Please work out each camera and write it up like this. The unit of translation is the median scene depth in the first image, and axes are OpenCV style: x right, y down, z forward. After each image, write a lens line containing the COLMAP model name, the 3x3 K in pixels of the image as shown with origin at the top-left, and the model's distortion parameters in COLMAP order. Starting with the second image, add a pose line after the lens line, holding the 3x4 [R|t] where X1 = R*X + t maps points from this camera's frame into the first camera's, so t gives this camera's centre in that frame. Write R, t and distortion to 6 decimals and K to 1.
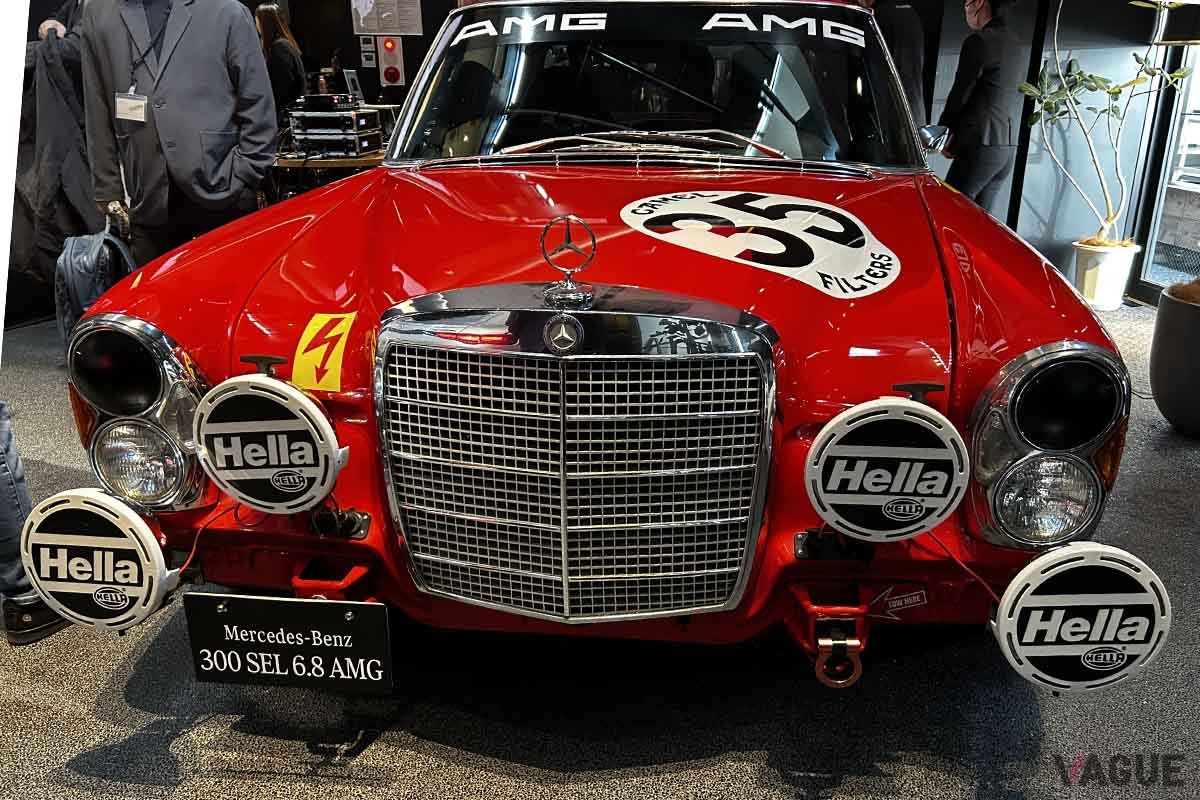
lens RADIAL K [[907.1, 0, 607.6], [0, 907.1, 431.6], [0, 0, 1]] dist [0.018840, -0.014939]
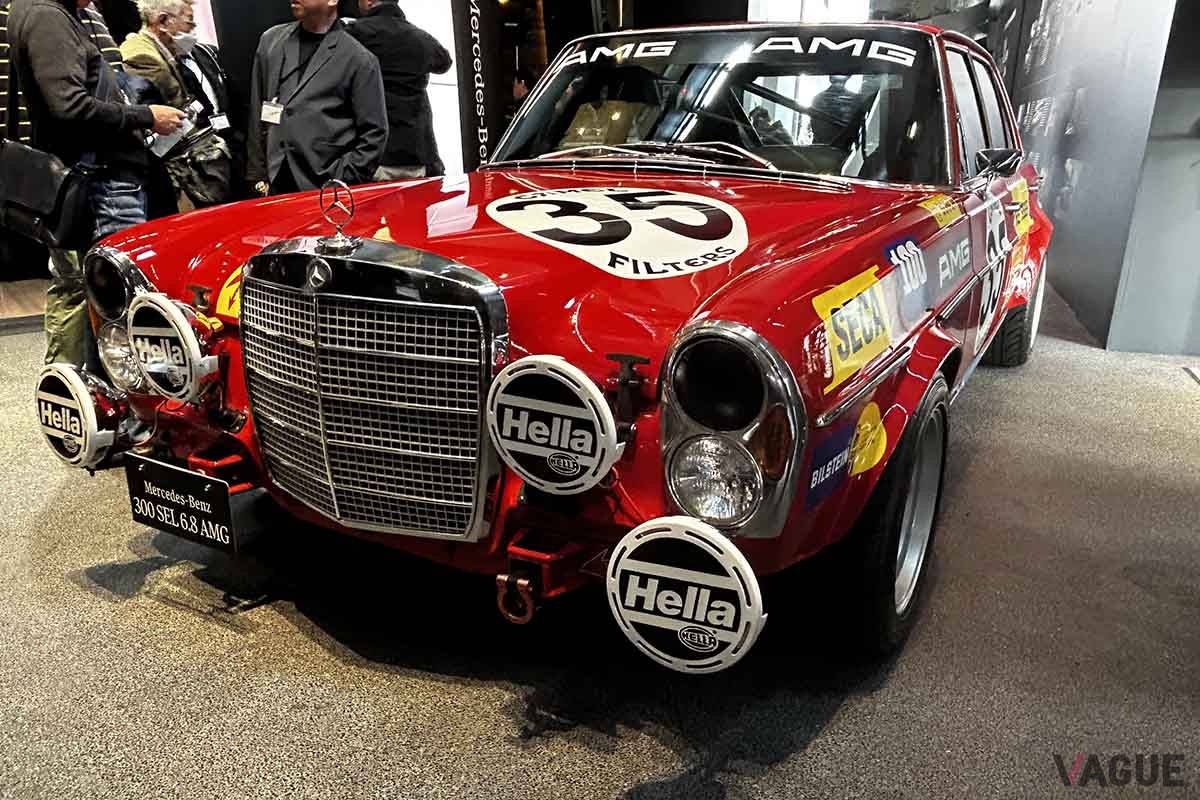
lens RADIAL K [[830.5, 0, 586.7], [0, 830.5, 419.9], [0, 0, 1]] dist [-0.009334, 0.008277]
pose [[0.920217, 0.138032, -0.366261, 0.623098], [-0.149518, 0.988754, -0.003030, 0.029678], [0.361724, 0.057551, 0.930507, 0.089584]]
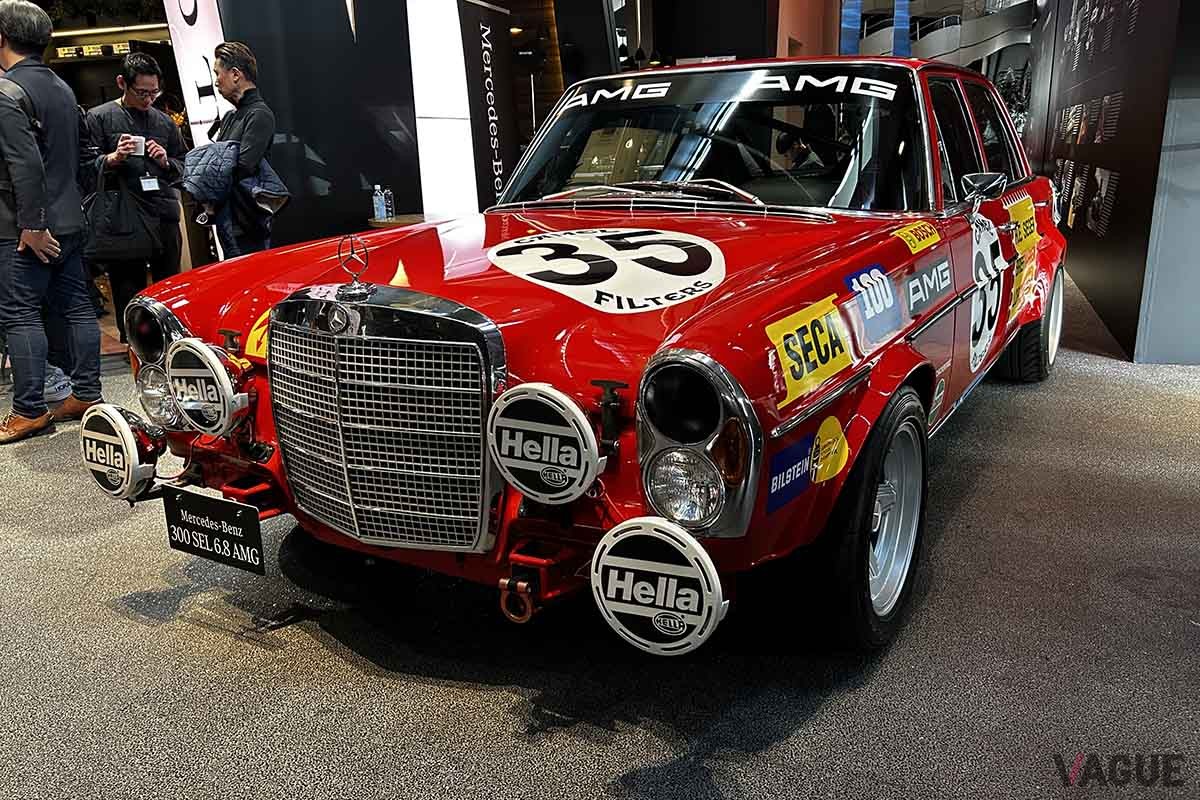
lens RADIAL K [[878.4, 0, 592.0], [0, 878.4, 410.9], [0, 0, 1]] dist [0.028579, -0.017871]
pose [[0.911748, 0.093111, -0.400057, 0.743627], [-0.122378, 0.991313, -0.048182, 0.042743], [0.392096, 0.092888, 0.915223, -0.059429]]
